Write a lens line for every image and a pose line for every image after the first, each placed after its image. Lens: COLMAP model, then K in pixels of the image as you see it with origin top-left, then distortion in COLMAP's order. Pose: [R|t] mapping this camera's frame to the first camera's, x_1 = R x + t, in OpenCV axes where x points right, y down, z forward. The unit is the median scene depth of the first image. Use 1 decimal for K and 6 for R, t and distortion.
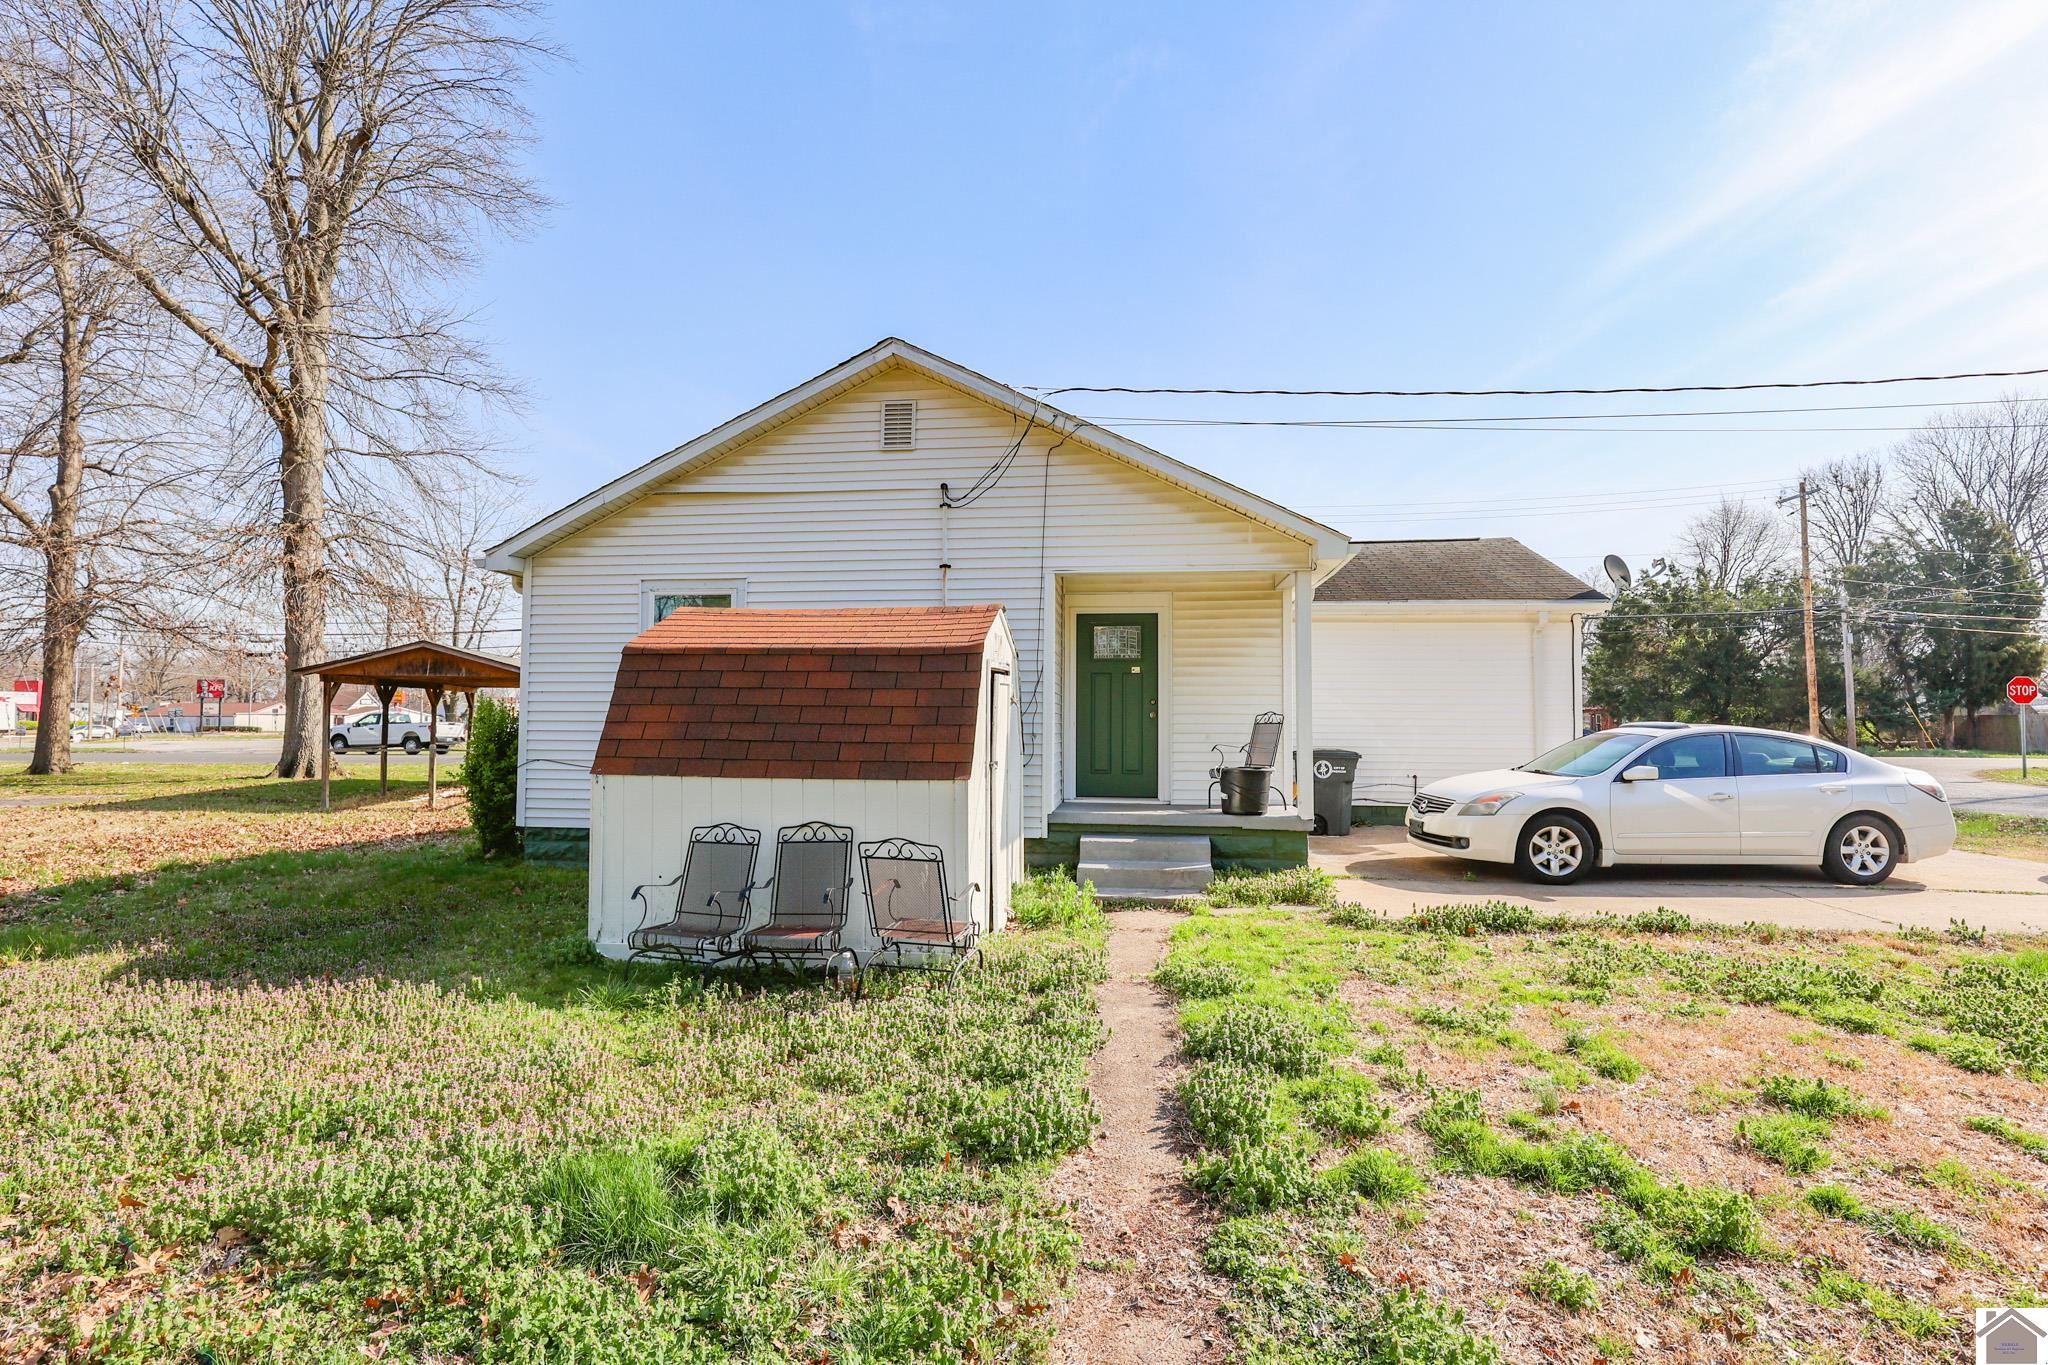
lens RADIAL K [[931.3, 0, 1024.0], [0, 931.3, 682.5], [0, 0, 1]] dist [-0.033099, -0.000052]
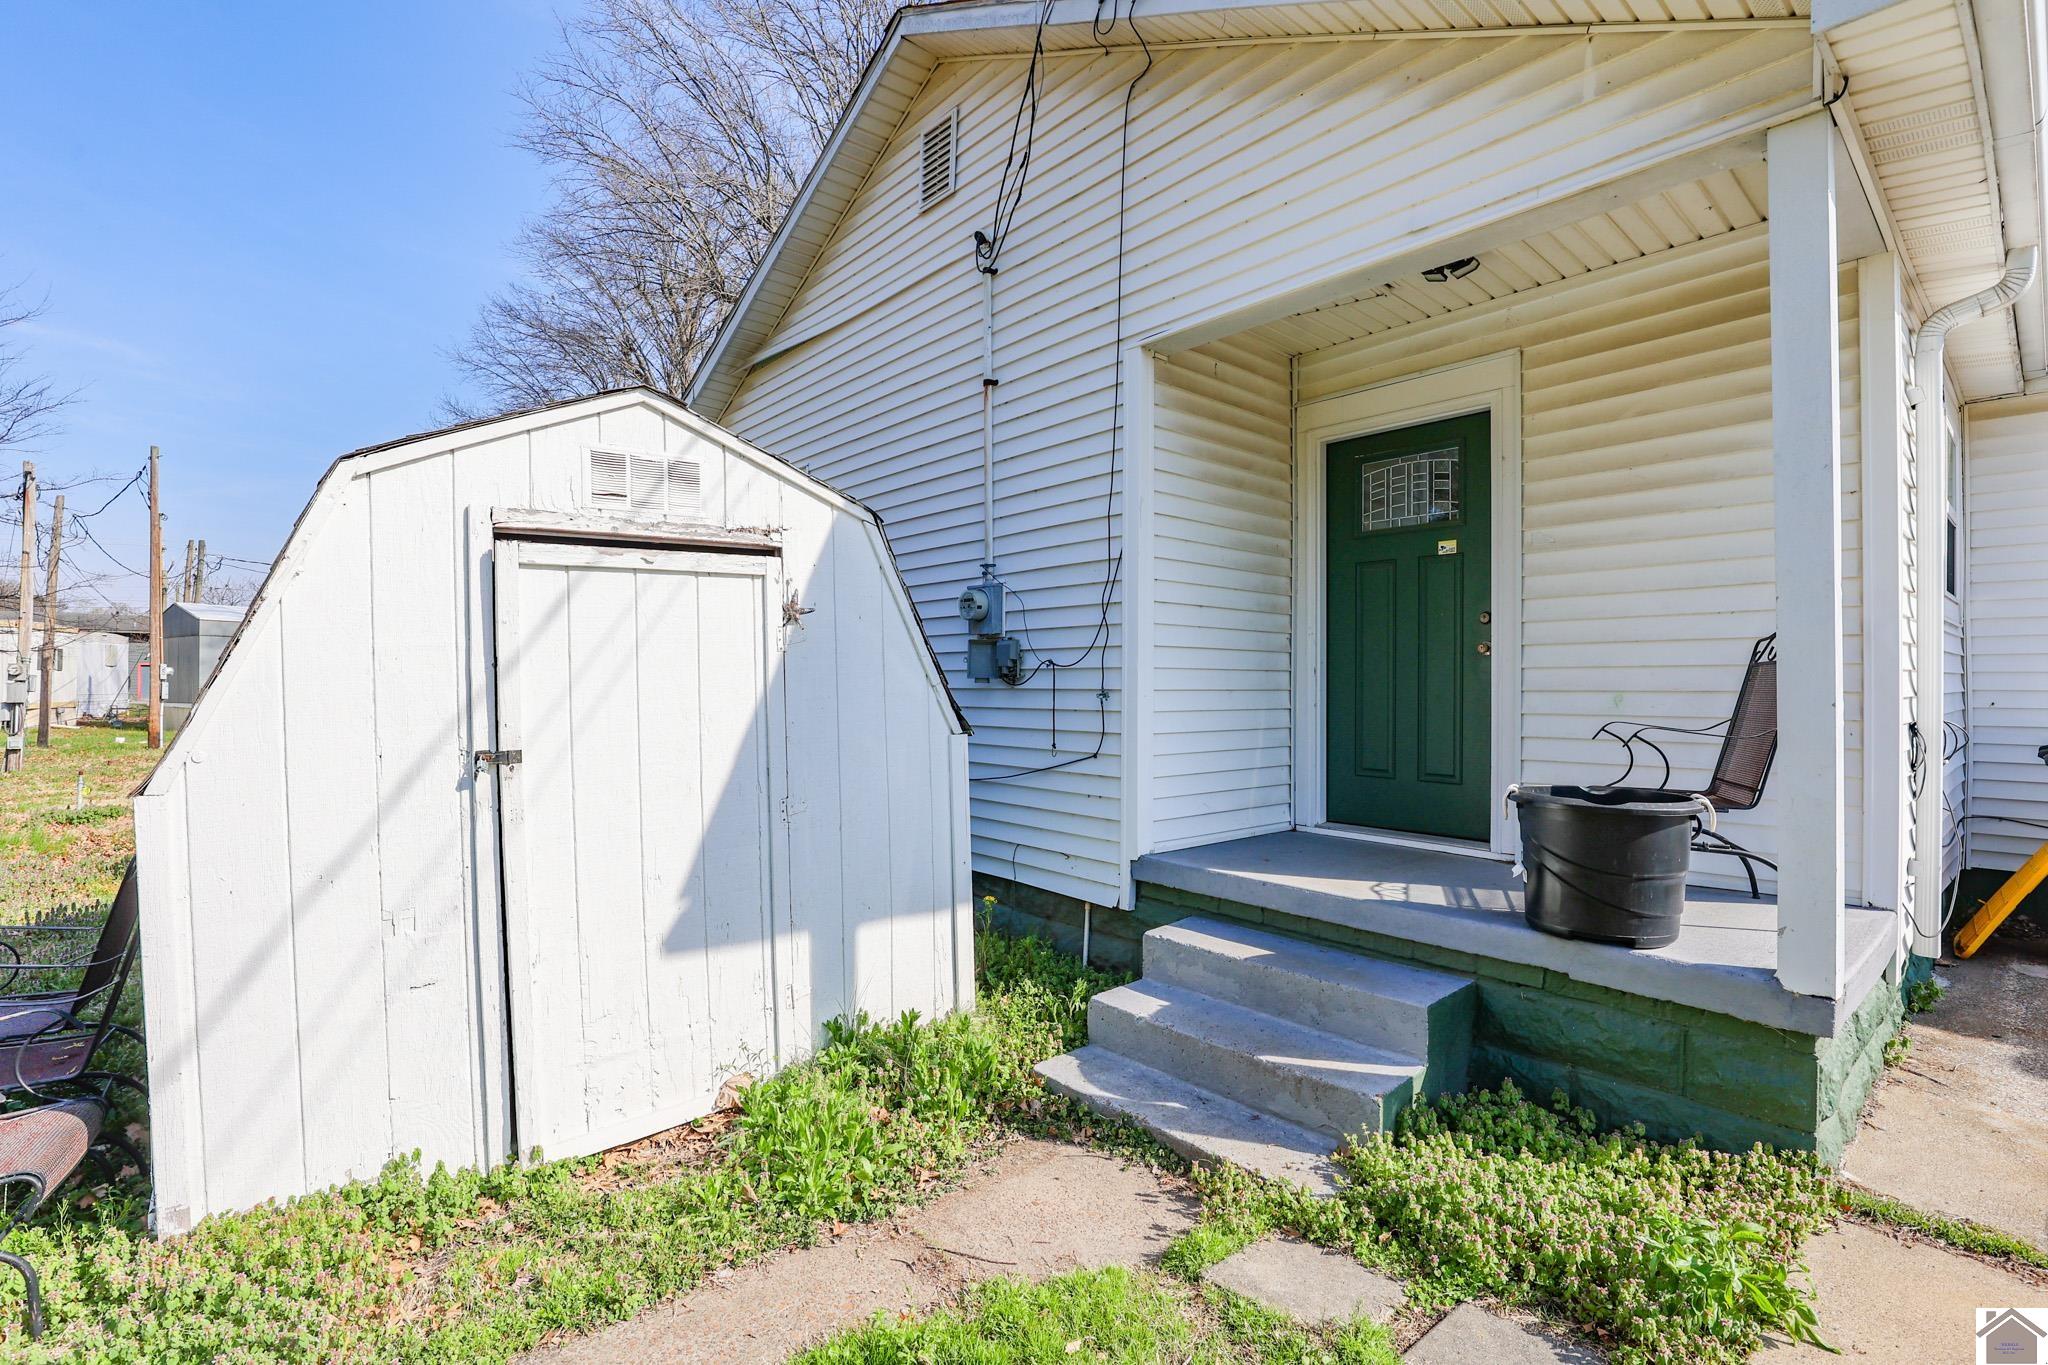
lens RADIAL K [[931.3, 0, 1024.0], [0, 931.3, 682.5], [0, 0, 1]] dist [-0.033099, -0.000052]
pose [[0.734589, -0.001300, -0.678511, 0.300189], [0.034656, 0.998765, 0.035607, 0.031072], [0.677626, -0.049671, 0.733727, 0.603108]]
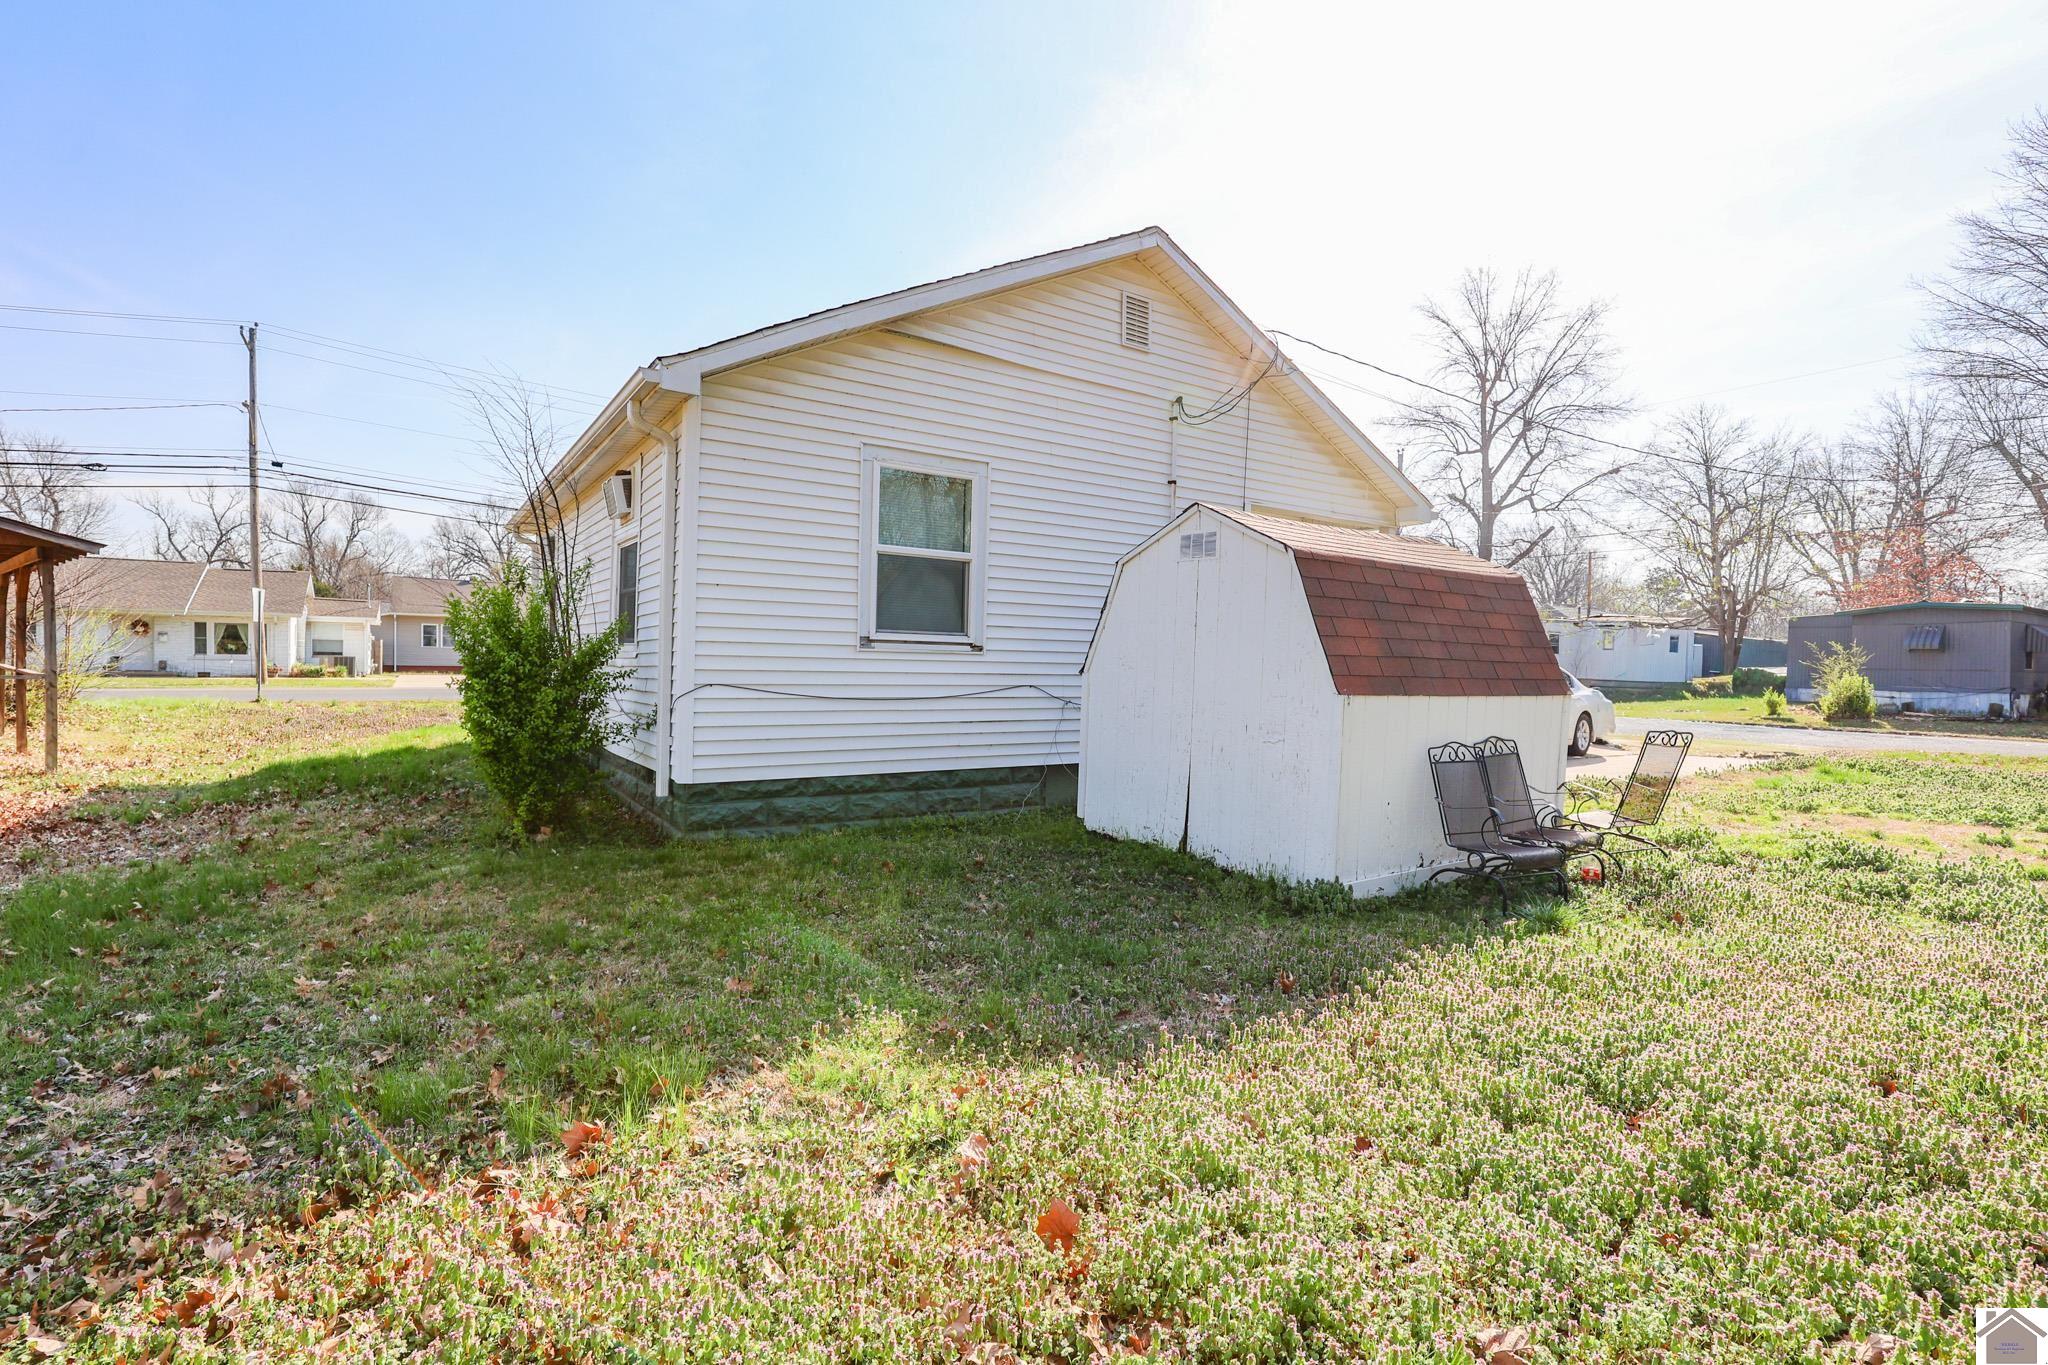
lens RADIAL K [[931.3, 0, 1024.0], [0, 931.3, 682.5], [0, 0, 1]] dist [-0.033099, -0.000052]
pose [[0.754764, -0.007217, 0.655957, -0.842043], [-0.045852, 0.996913, 0.063727, 0.029069], [-0.654392, -0.078176, 0.752104, 0.351971]]
